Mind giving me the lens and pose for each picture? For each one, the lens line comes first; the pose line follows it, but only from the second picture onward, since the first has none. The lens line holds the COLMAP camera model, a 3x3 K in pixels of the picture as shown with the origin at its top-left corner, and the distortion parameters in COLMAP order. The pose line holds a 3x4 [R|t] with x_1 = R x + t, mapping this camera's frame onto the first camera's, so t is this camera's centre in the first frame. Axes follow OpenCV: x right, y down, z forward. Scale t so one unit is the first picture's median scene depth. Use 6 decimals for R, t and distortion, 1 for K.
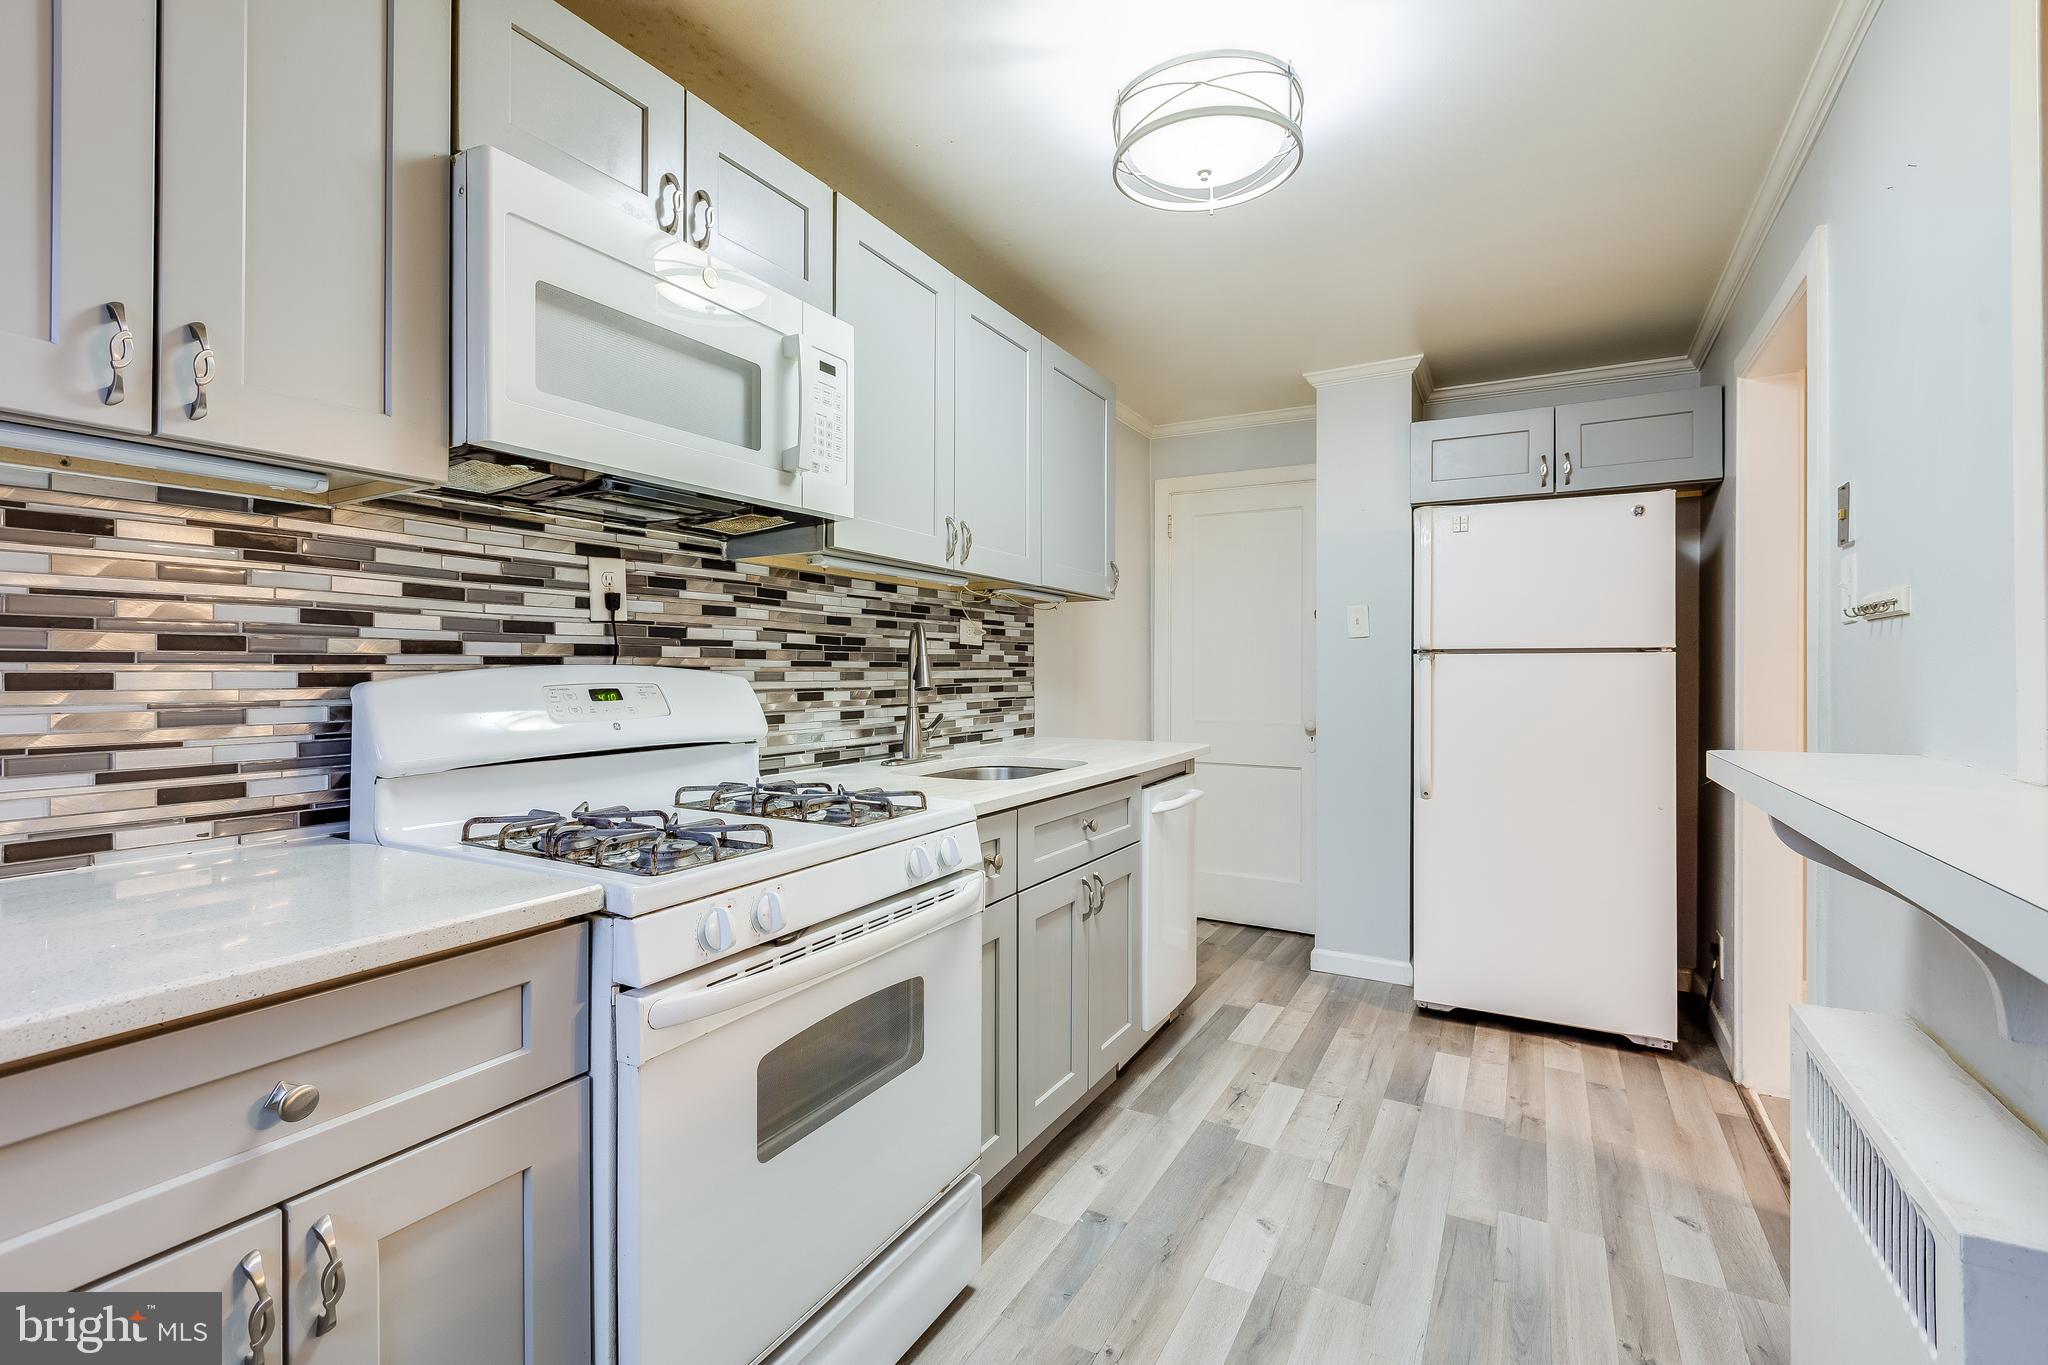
lens RADIAL K [[904.0, 0, 1018.7], [0, 904.0, 668.2], [0, 0, 1]] dist [-0.001187, -0.001240]
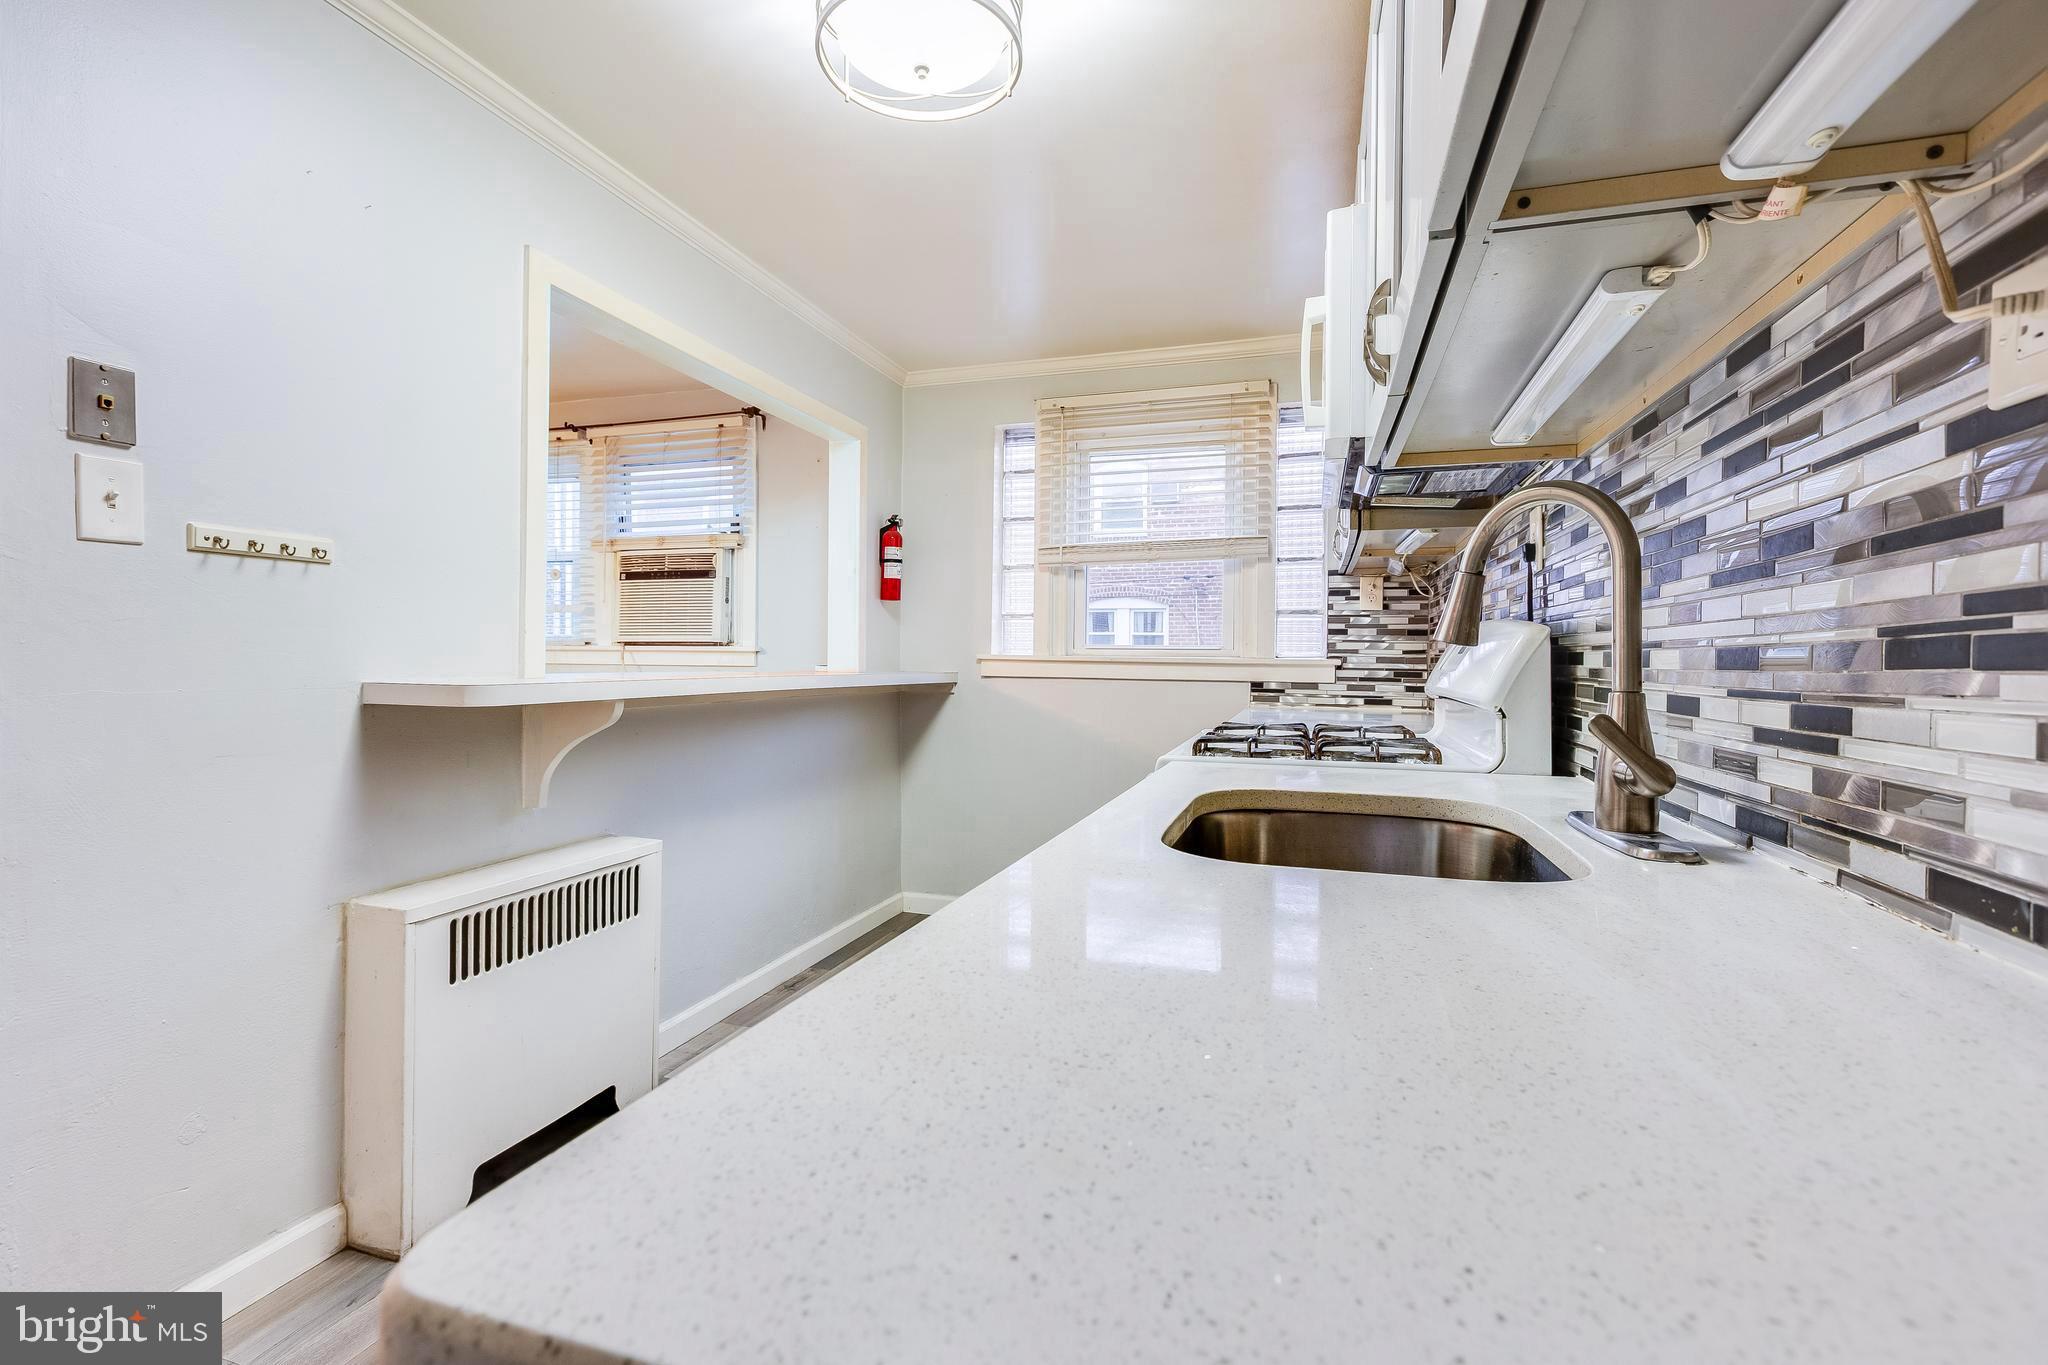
lens RADIAL K [[927.0, 0, 1031.5], [0, 927.0, 660.1], [0, 0, 1]] dist [-0.031513, -0.000169]
pose [[-0.974698, -0.006838, -0.223421, 0.255496], [-0.006911, 0.999976, -0.000454, 0.039716], [0.223419, 0.001102, -0.974722, 1.637511]]
